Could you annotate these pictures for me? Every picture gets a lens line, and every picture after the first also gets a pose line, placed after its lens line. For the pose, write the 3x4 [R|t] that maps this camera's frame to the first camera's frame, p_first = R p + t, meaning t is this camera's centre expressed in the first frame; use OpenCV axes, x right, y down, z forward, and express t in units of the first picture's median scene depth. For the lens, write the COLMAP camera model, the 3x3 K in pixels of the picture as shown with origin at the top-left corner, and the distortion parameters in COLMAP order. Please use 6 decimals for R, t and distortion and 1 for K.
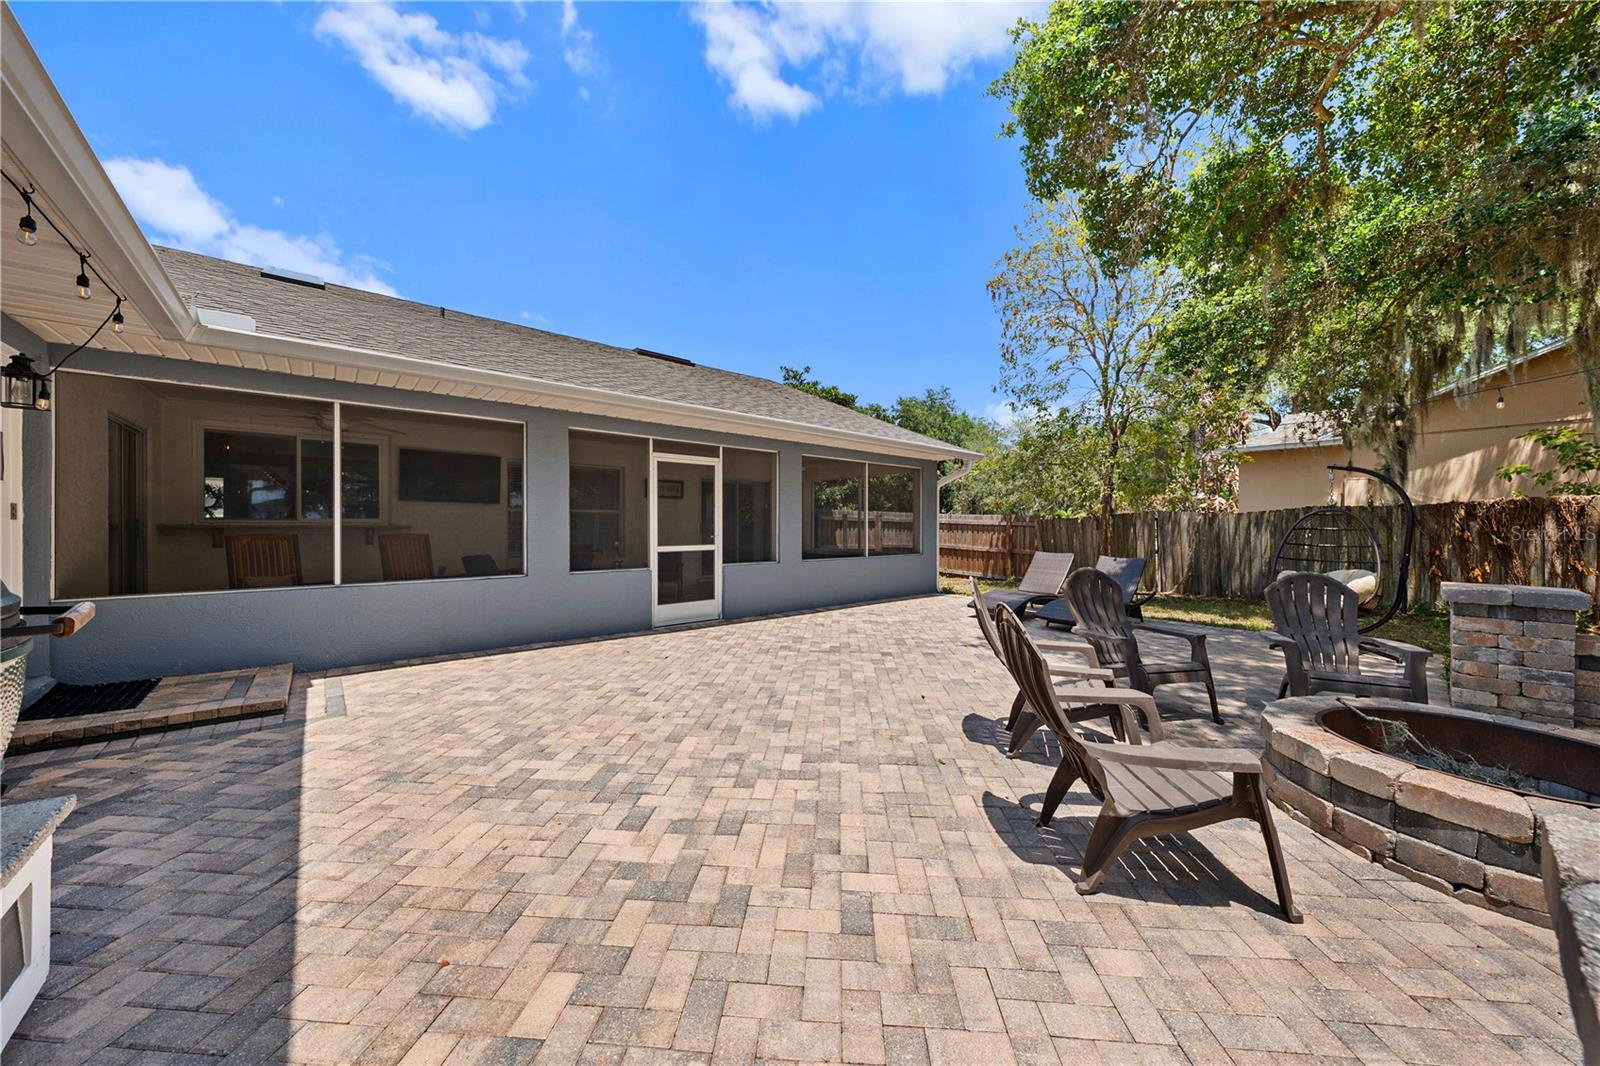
lens RADIAL K [[549.2, 0, 798.7], [0, 549.2, 529.9], [0, 0, 1]] dist [-0.001685, -0.000415]
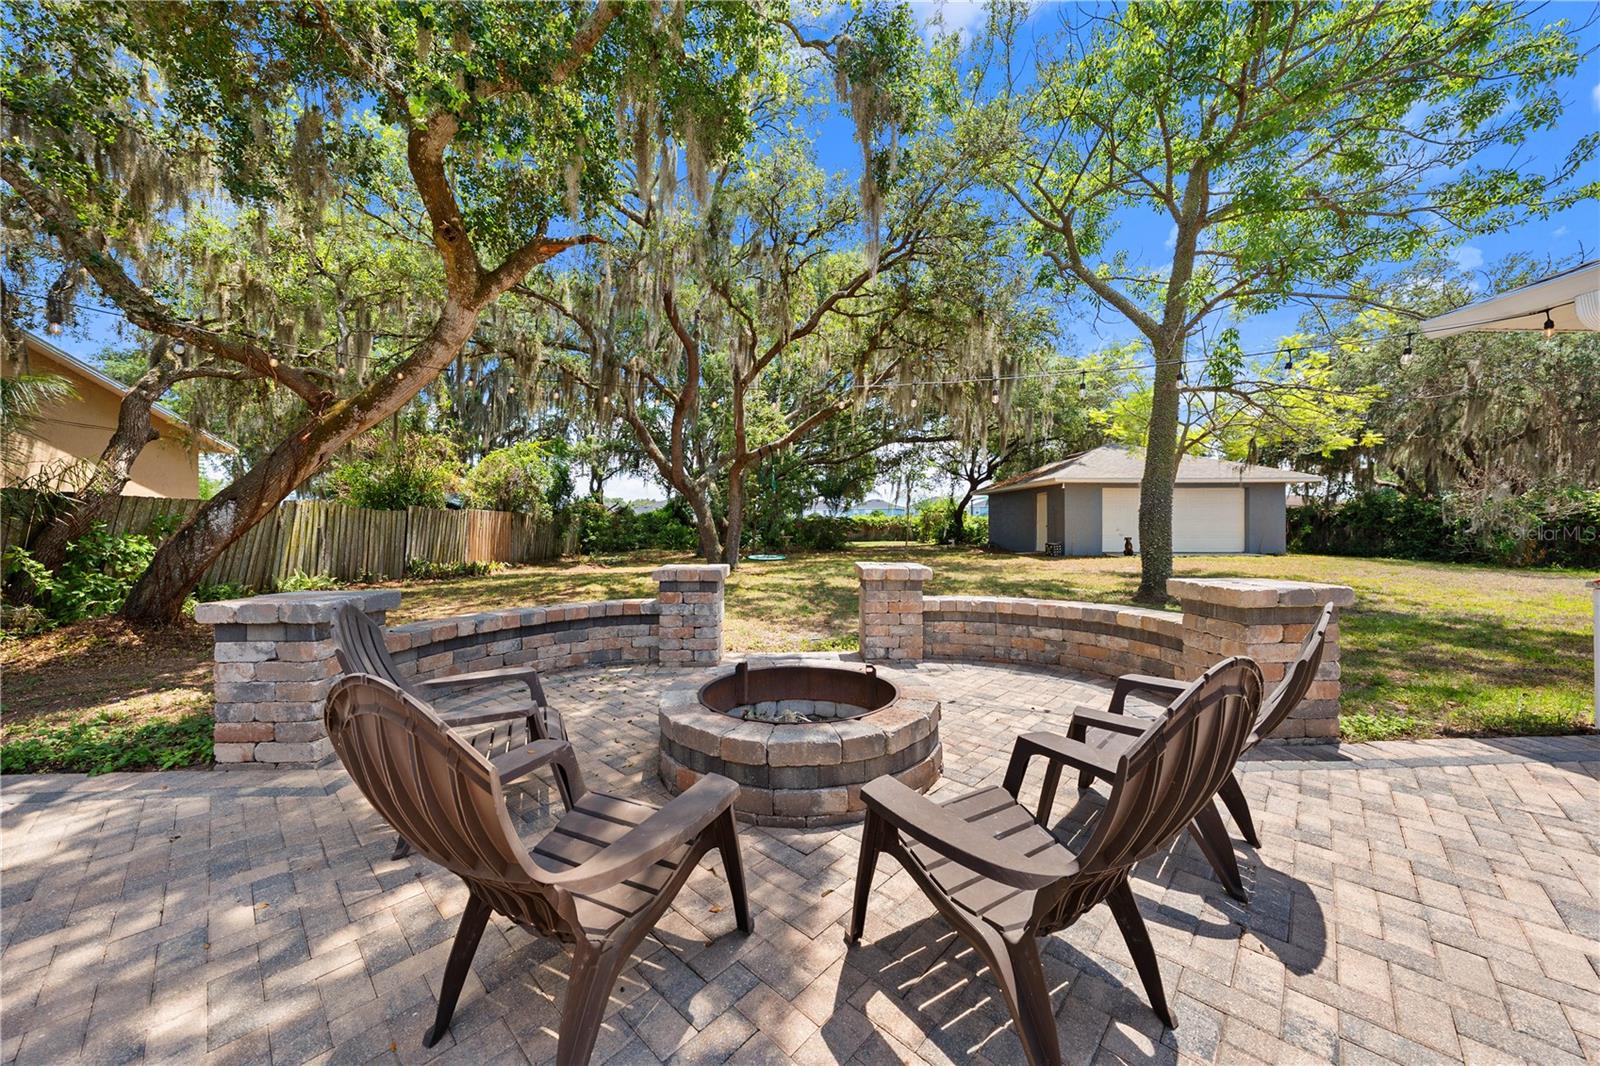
lens RADIAL K [[549.2, 0, 799.8], [0, 549.2, 526.2], [0, 0, 1]] dist [-0.001685, -0.000415]
pose [[-0.774078, 0.000884, 0.633090, 0.153727], [0.004567, 0.999981, 0.004187, 0.001746], [-0.633074, 0.006133, -0.774067, 0.711924]]
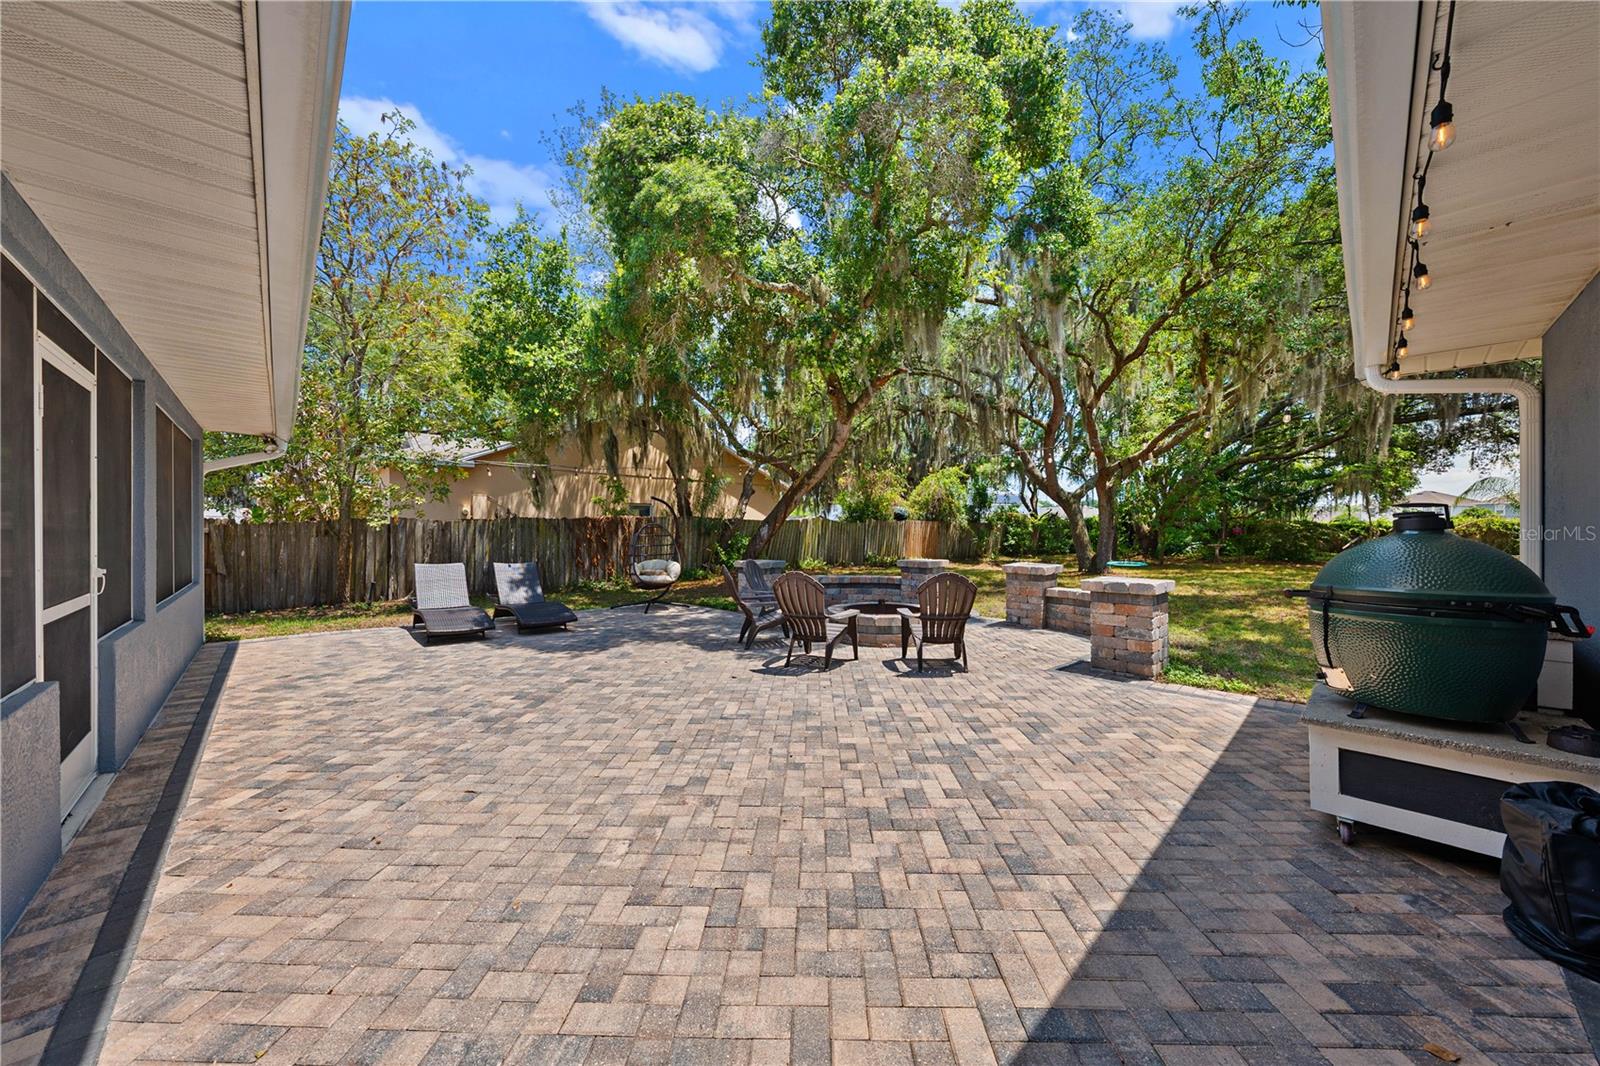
lens RADIAL K [[549.2, 0, 801.4], [0, 549.2, 530.6], [0, 0, 1]] dist [-0.001685, -0.000415]
pose [[-0.045997, -0.002044, 0.998939, -0.641925], [0.004763, 0.999986, 0.002266, -0.018011], [-0.998930, 0.004862, -0.045987, 0.571109]]
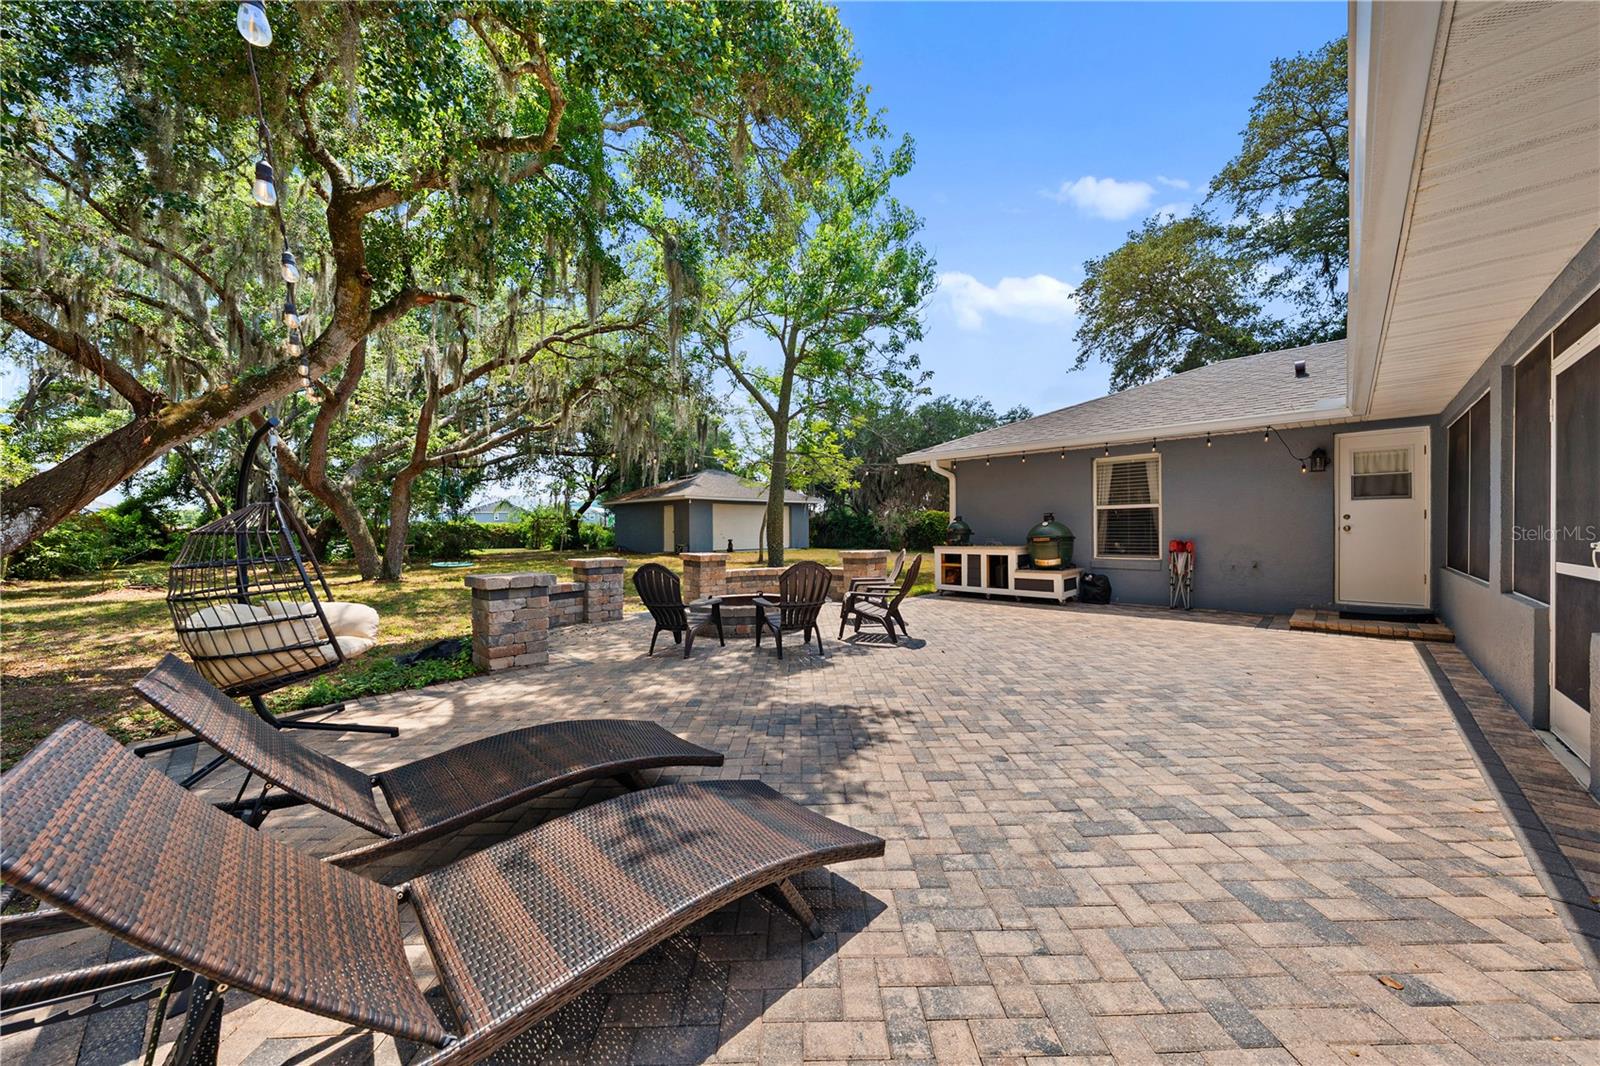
lens RADIAL K [[549.2, 0, 799.9], [0, 549.2, 531.3], [0, 0, 1]] dist [-0.001685, -0.000415]
pose [[-0.997158, 0.008423, -0.074864, 0.429410], [0.007878, 0.999940, 0.007571, -0.004096], [0.074923, 0.006959, -0.997165, 1.471400]]
